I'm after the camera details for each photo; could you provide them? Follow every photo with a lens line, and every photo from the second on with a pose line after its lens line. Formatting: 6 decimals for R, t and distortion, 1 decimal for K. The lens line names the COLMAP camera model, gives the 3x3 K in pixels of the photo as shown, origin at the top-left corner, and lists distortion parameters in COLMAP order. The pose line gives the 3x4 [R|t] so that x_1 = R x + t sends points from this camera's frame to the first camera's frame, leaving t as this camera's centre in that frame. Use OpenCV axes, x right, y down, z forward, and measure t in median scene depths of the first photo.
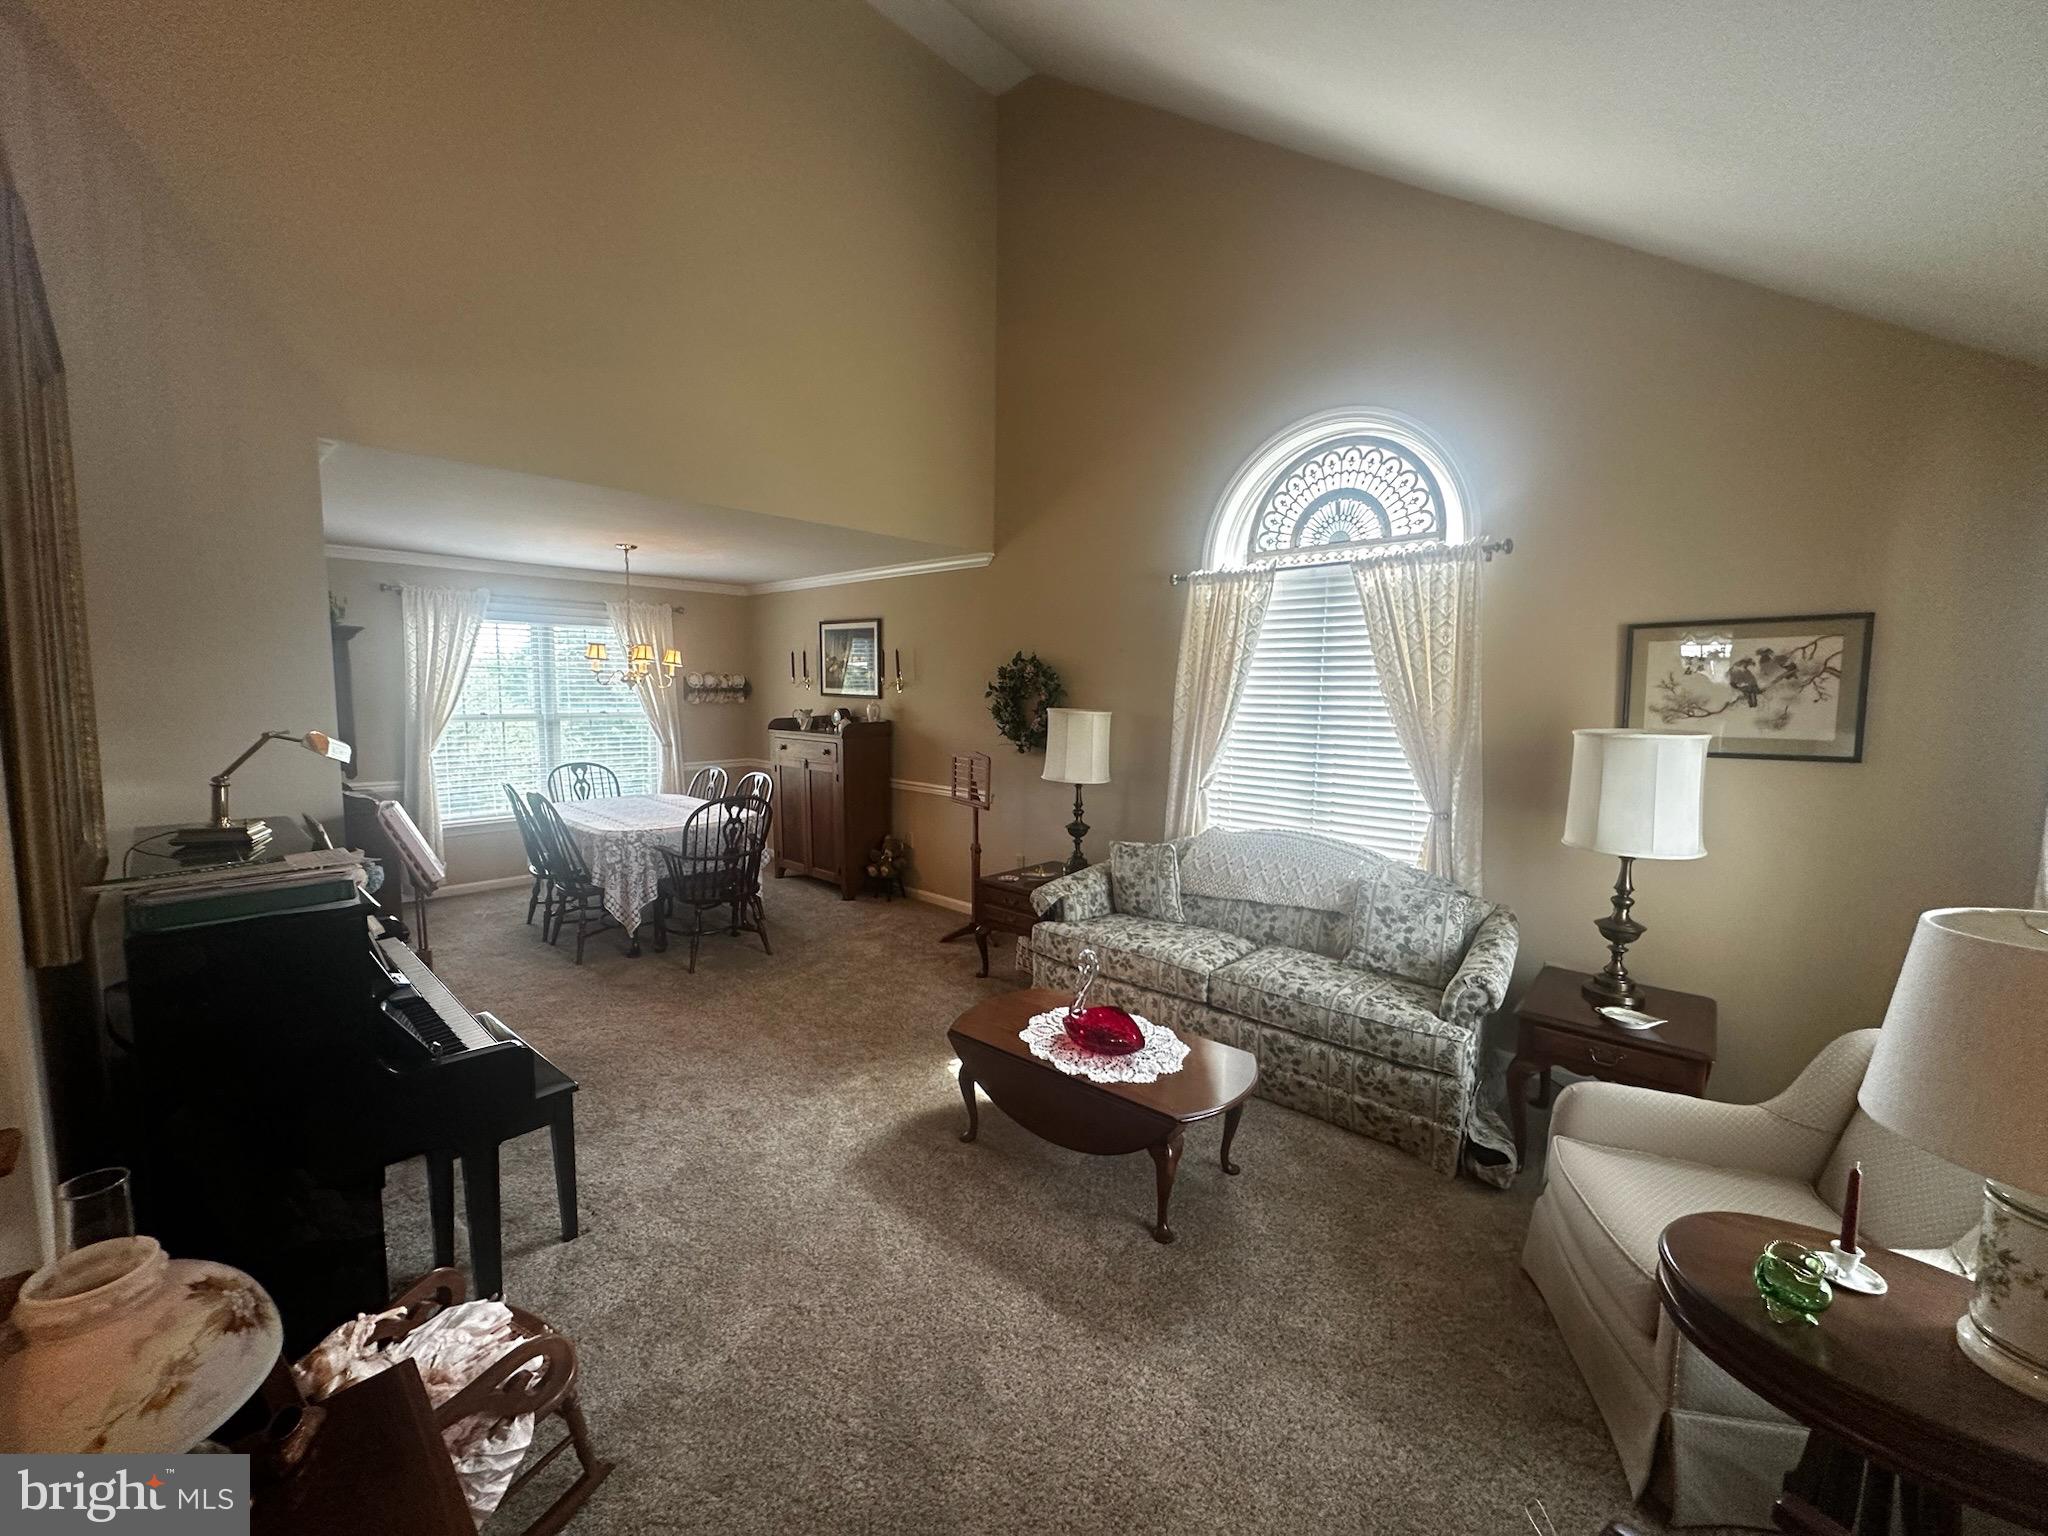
lens RADIAL K [[817.5, 0, 1004.6], [0, 817.5, 766.6], [0, 0, 1]] dist [-0.001796, 0.000549]
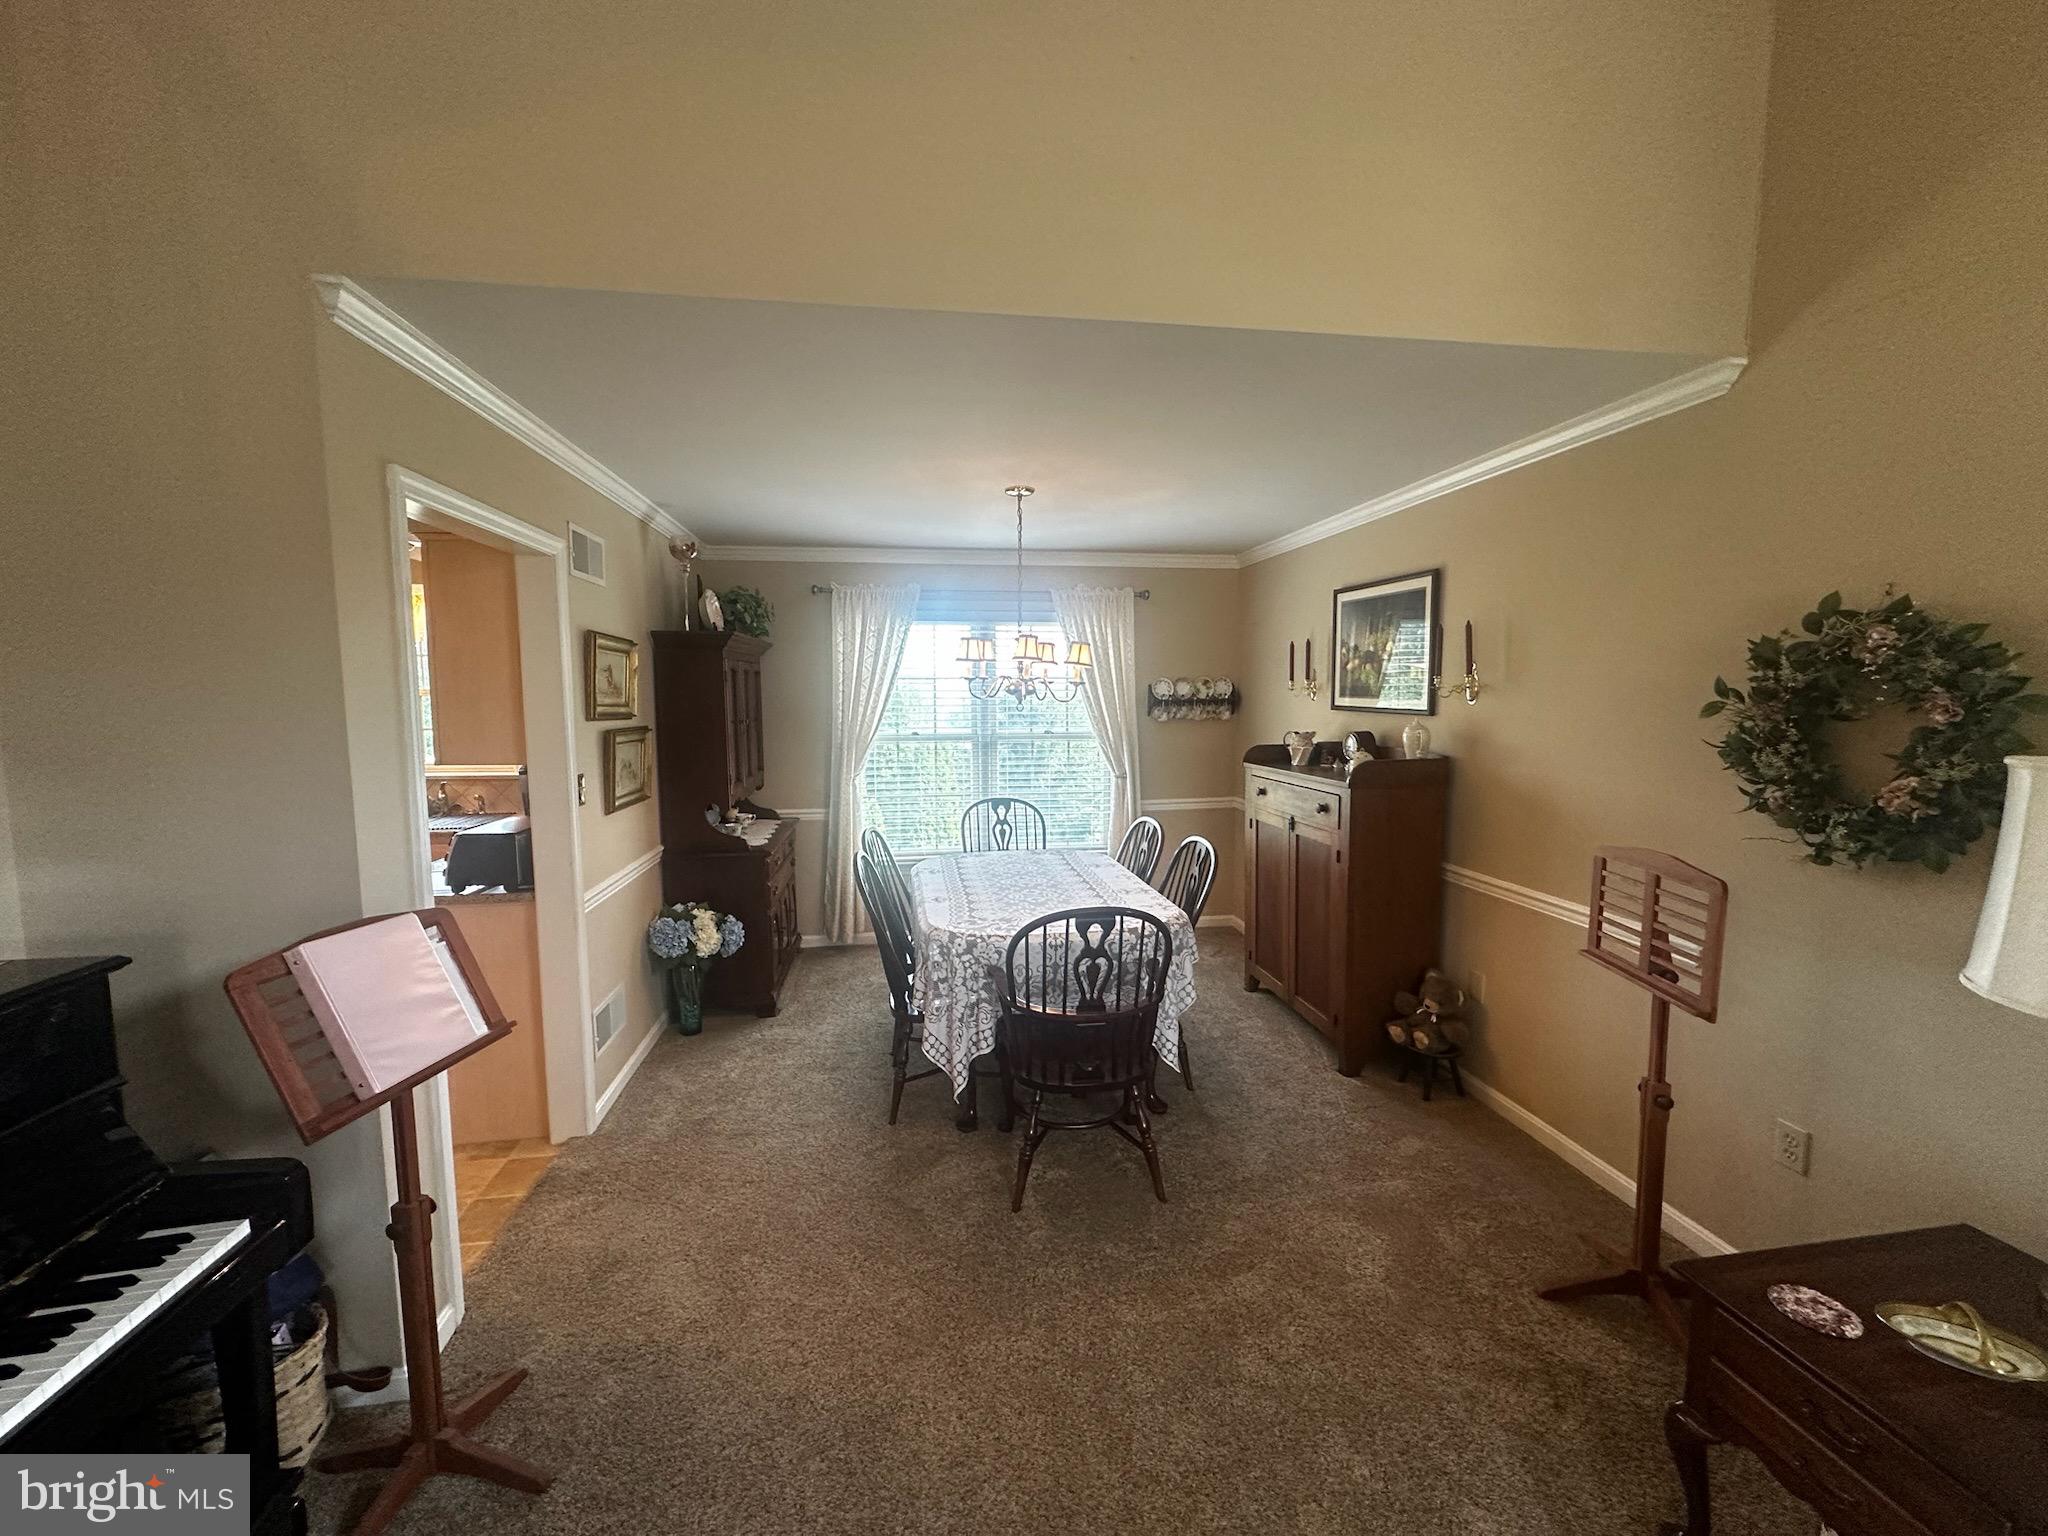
lens RADIAL K [[817.5, 0, 1025.1], [0, 817.5, 776.4], [0, 0, 1]] dist [-0.001796, 0.000549]
pose [[0.799925, 0.044748, -0.598430, -0.063361], [-0.044784, 0.998887, 0.014829, -0.060181], [0.598427, 0.014938, 0.801038, 0.623713]]
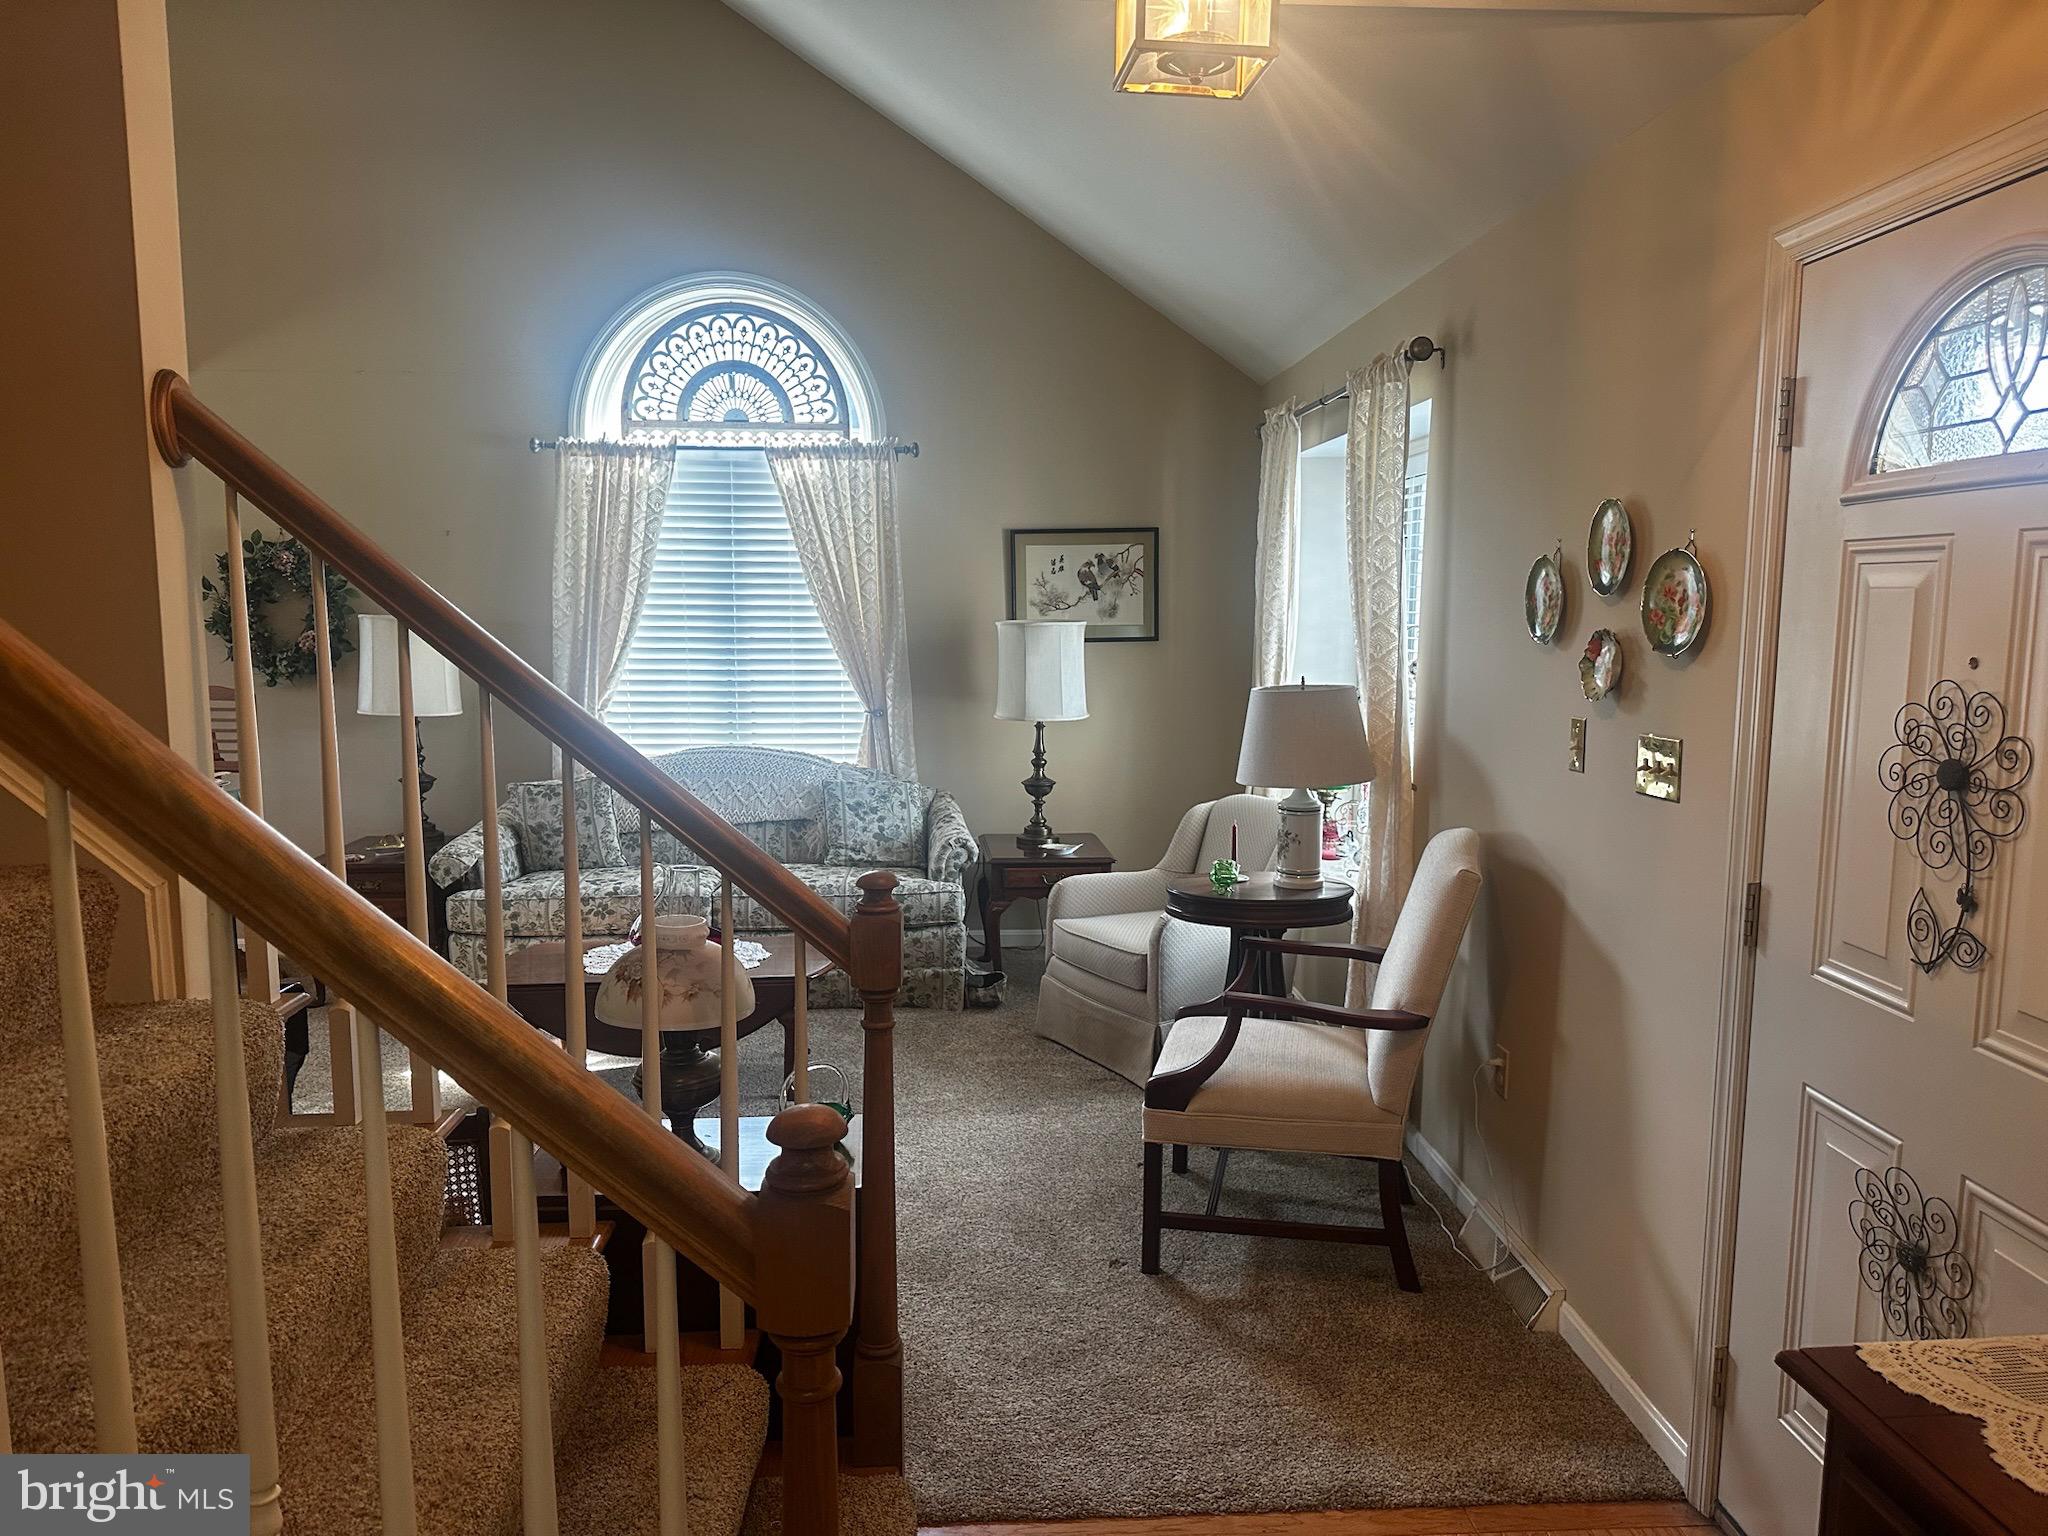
lens RADIAL K [[1420.5, 0, 1014.5], [0, 1420.5, 769.9], [0, 0, 1]] dist [0.055447, -0.036333]
pose [[0.700738, -0.092956, 0.707336, -0.494369], [0.072016, 0.995627, 0.059498, 0.031652], [-0.709774, 0.009247, 0.704369, -0.296346]]
